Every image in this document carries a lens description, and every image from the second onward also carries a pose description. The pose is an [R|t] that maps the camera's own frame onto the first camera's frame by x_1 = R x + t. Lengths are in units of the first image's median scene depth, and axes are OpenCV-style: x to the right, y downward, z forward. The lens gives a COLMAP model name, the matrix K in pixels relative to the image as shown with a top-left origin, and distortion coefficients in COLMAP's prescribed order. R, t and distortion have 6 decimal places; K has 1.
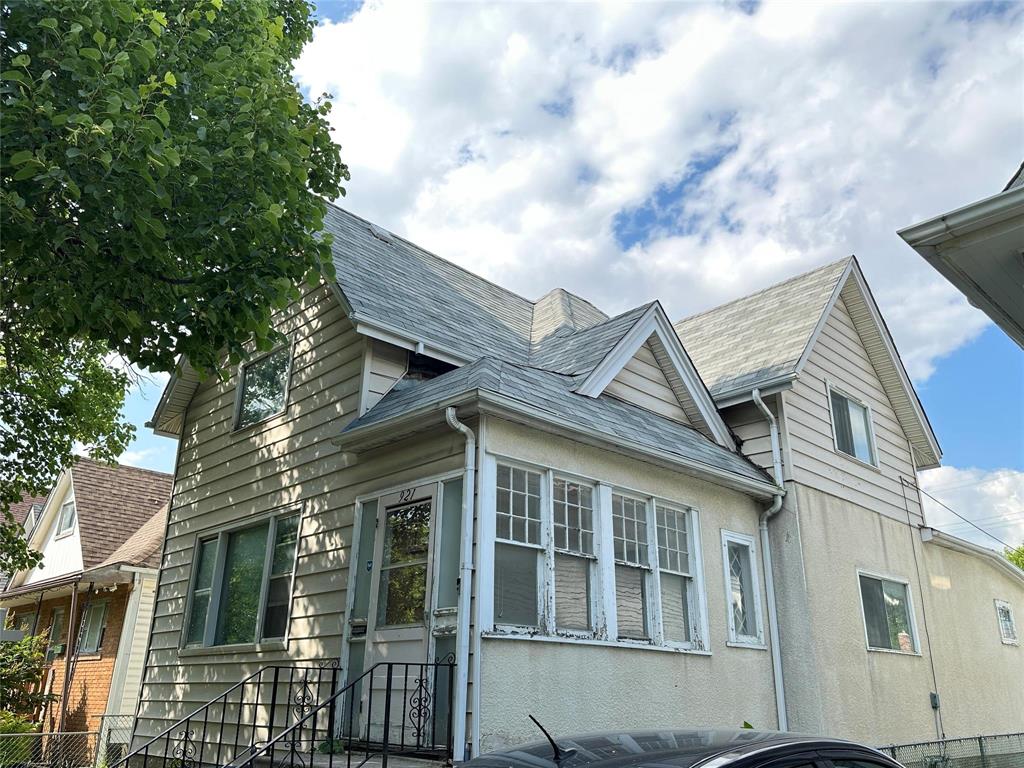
lens RADIAL K [[806.0, 0, 512.7], [0, 806.0, 377.3], [0, 0, 1]] dist [0.002996, -0.026418]
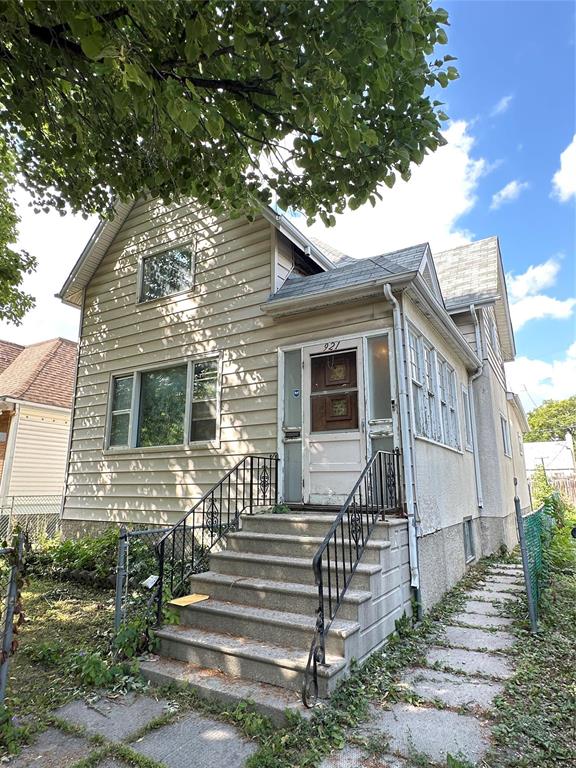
lens RADIAL K [[446.9, 0, 288.5], [0, 446.9, 389.3], [0, 0, 1]] dist [0.007717, 0.000115]
pose [[0.968219, 0.042336, 0.246496, -0.338070], [-0.082945, 0.984145, 0.156775, 0.086269], [-0.235951, -0.172238, 0.956379, 0.192137]]
